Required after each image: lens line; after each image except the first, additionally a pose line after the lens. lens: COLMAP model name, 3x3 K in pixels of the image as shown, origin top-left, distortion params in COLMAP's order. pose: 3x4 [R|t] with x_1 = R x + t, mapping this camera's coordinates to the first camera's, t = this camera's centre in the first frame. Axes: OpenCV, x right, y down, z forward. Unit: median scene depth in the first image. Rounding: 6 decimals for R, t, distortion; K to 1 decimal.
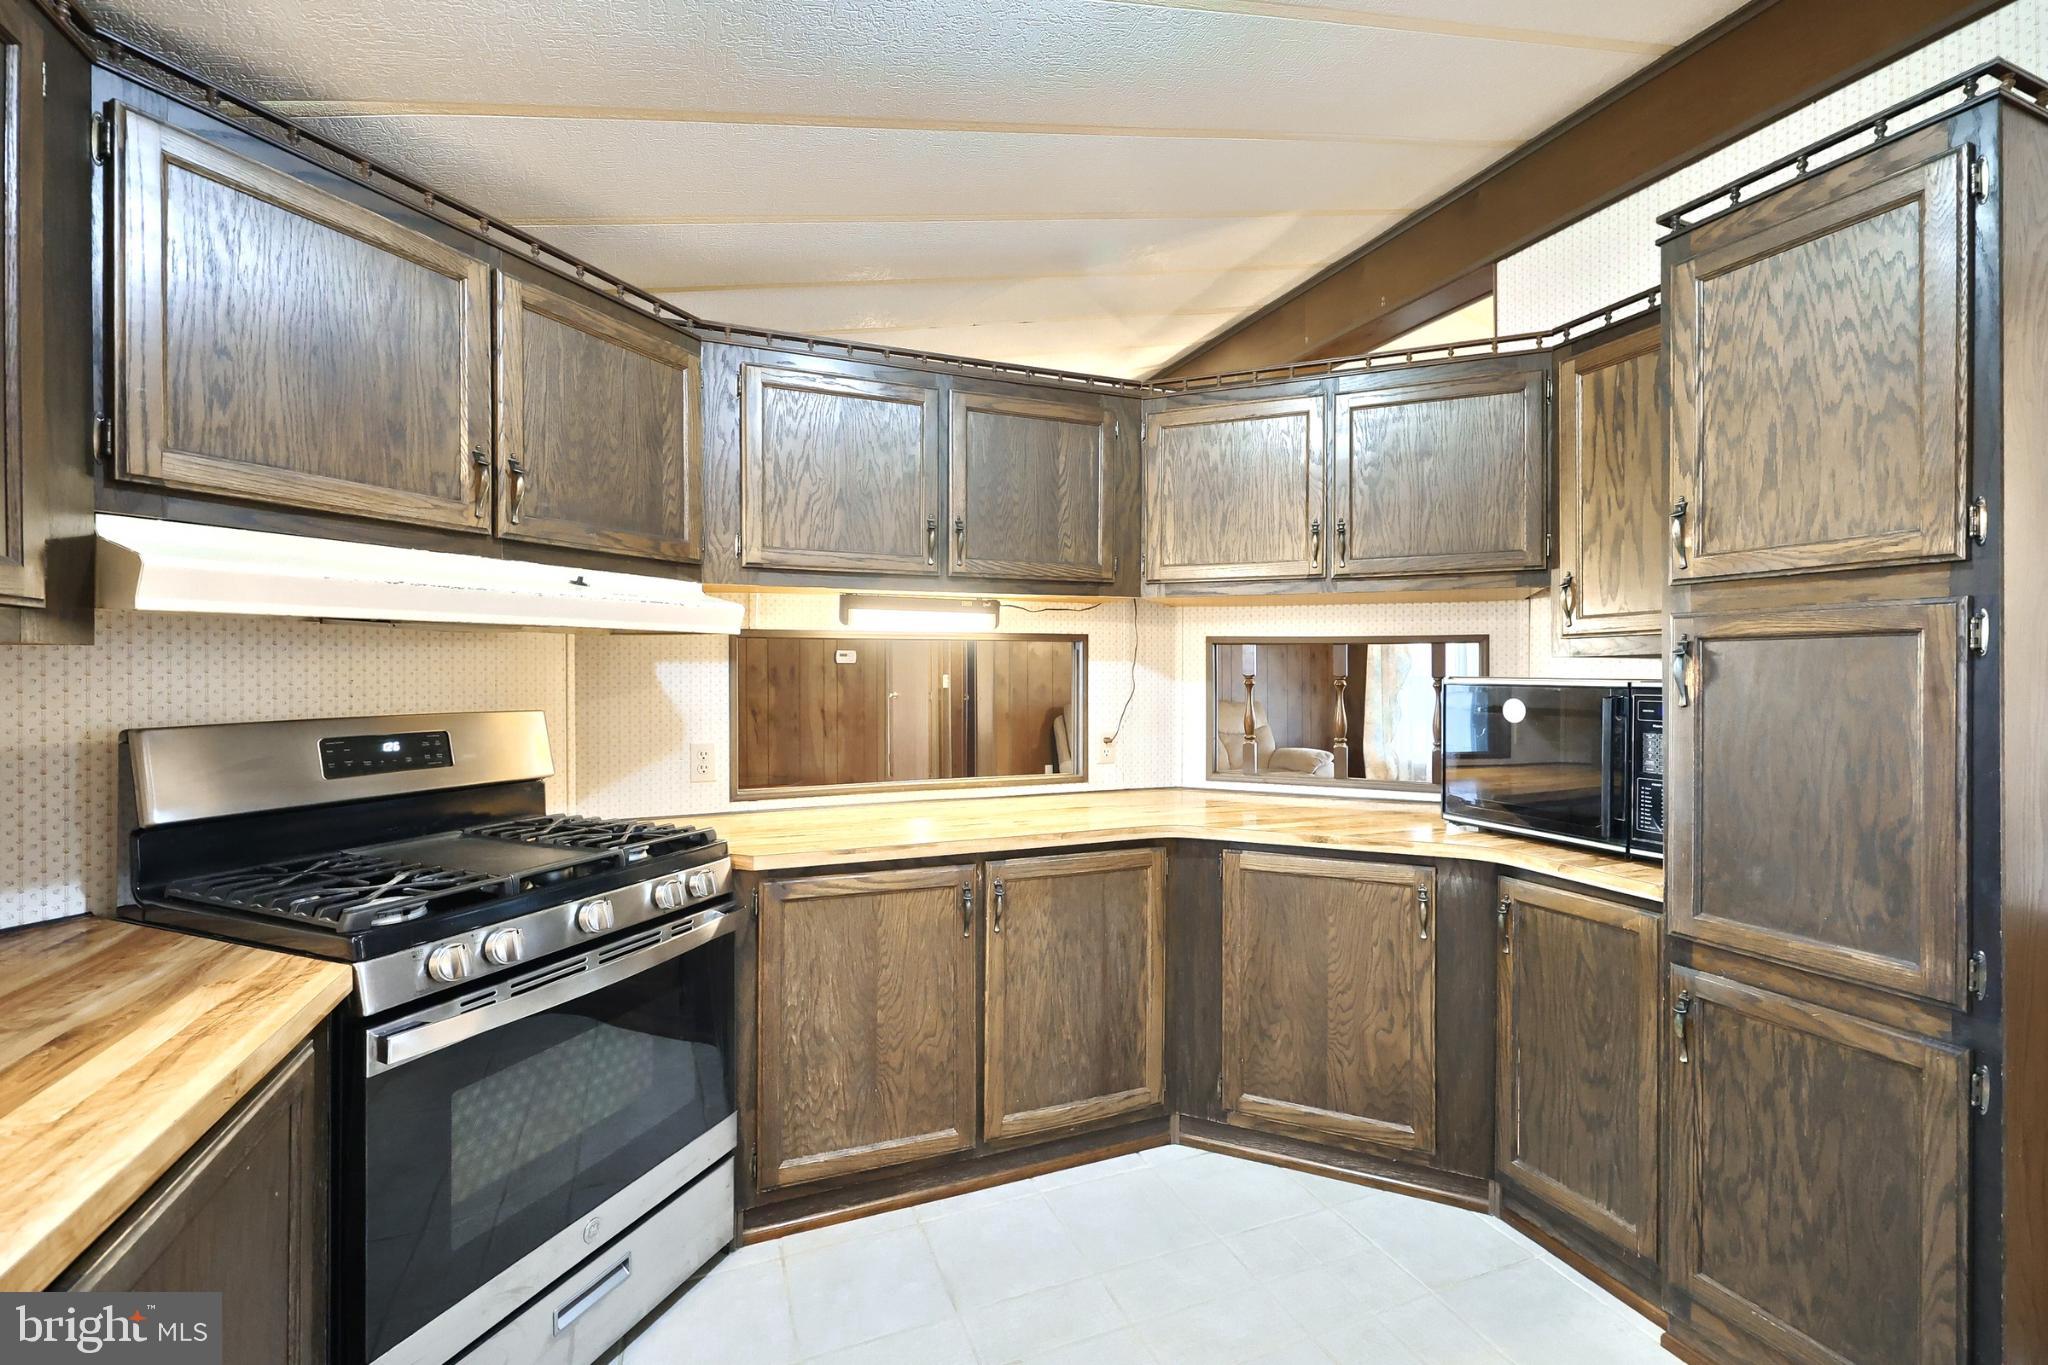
lens RADIAL K [[878.5, 0, 1025.0], [0, 878.5, 675.4], [0, 0, 1]] dist [0.011791, 0.000194]
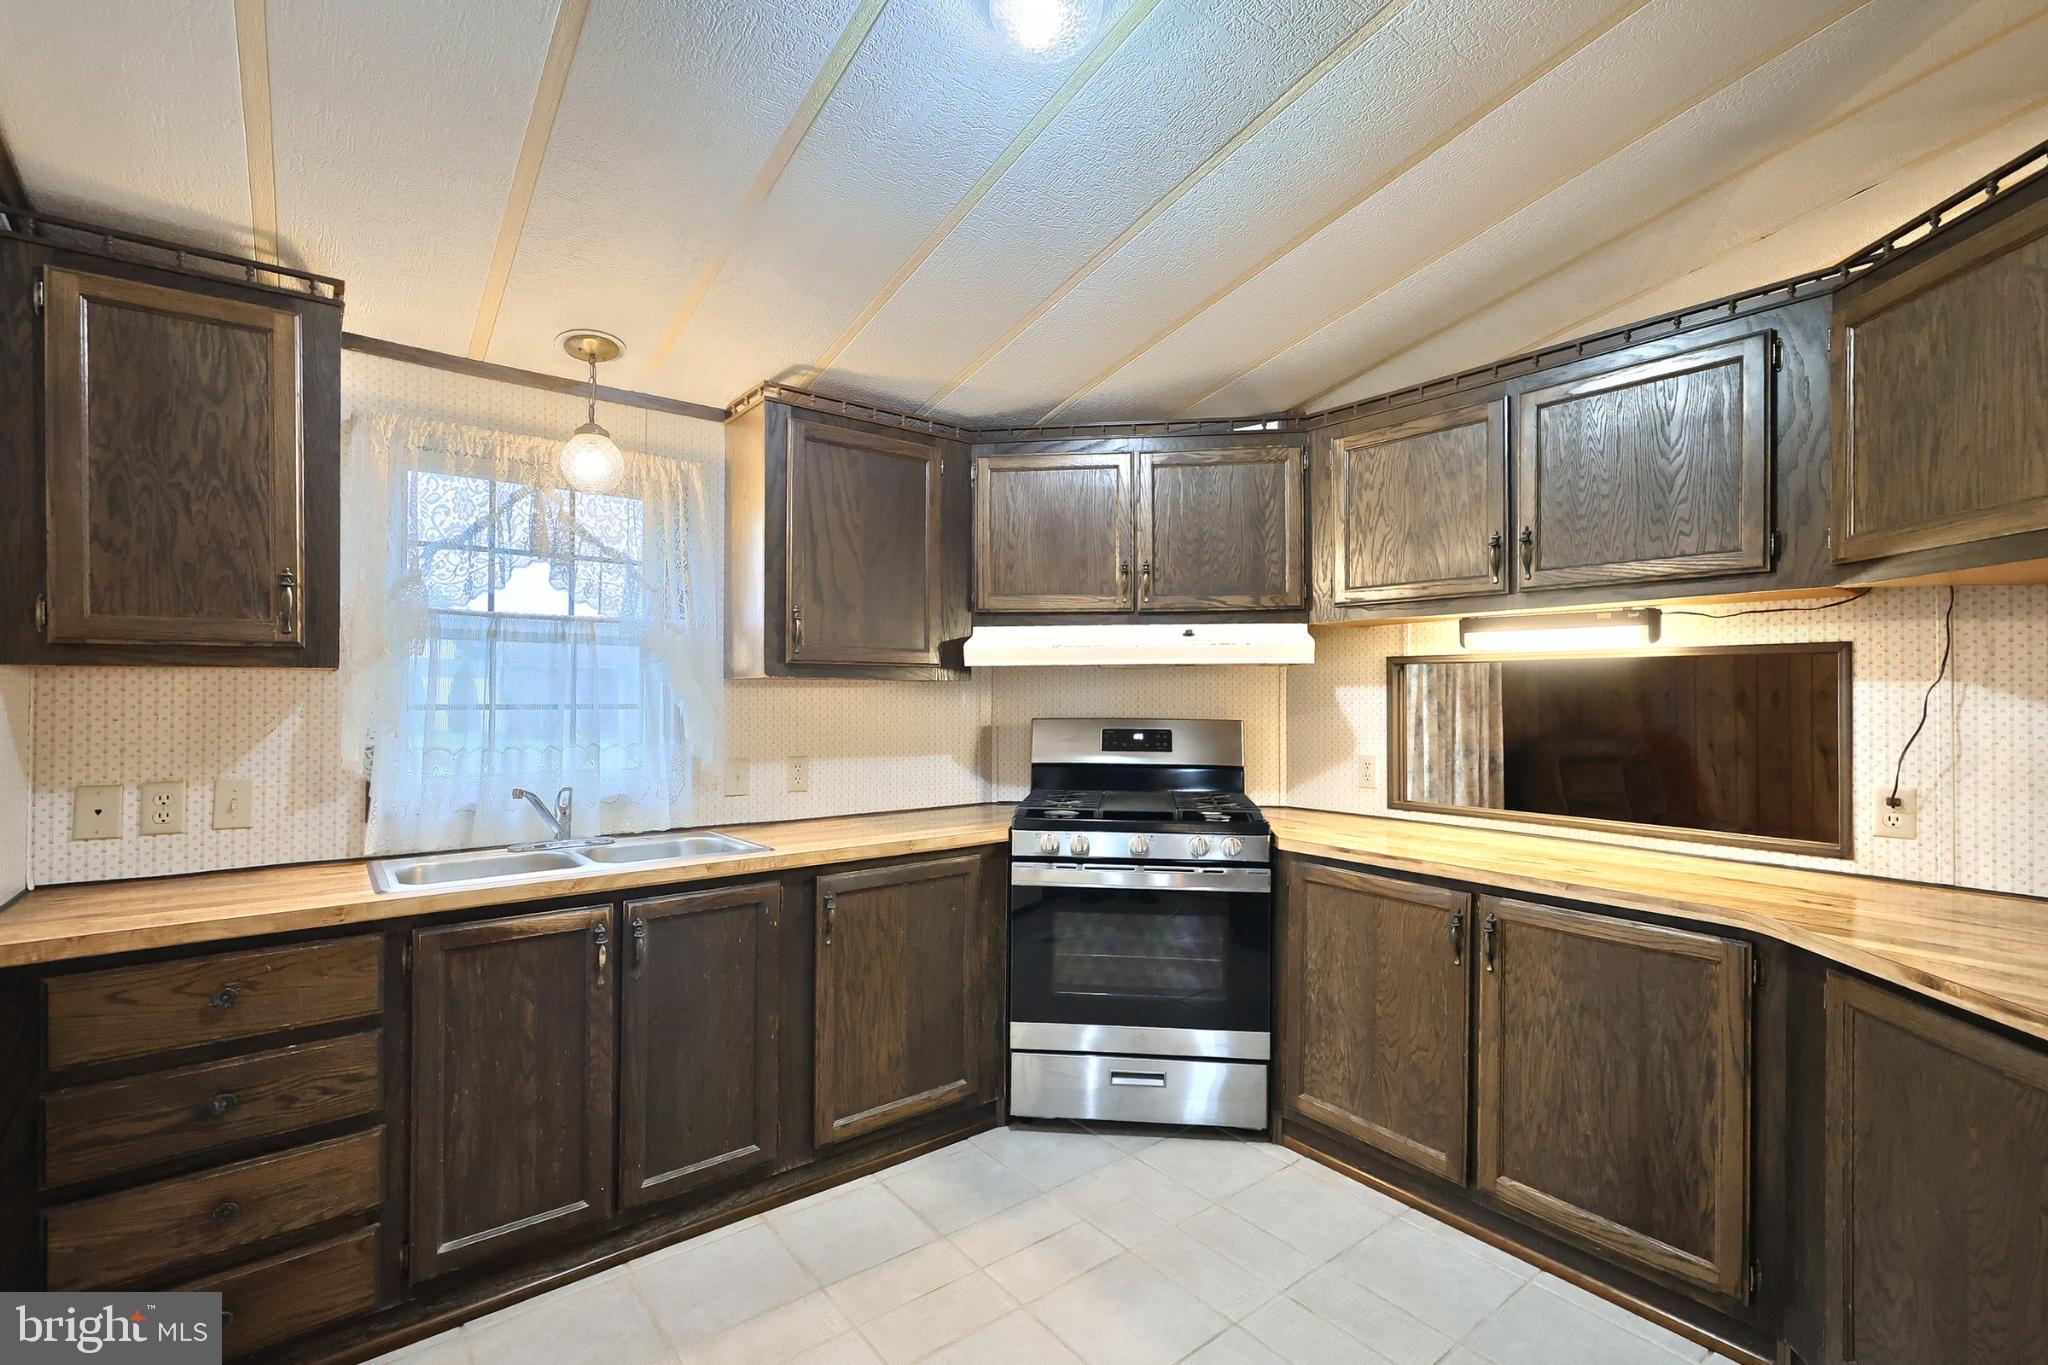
lens RADIAL K [[860.1, 0, 1010.8], [0, 860.1, 691.9], [0, 0, 1]] dist [0.000357, -0.000175]
pose [[0.278879, -0.001296, -0.960325, 0.718360], [-0.011562, 0.999922, -0.004707, 0.004243], [0.960257, 0.012416, 0.278842, 0.256215]]
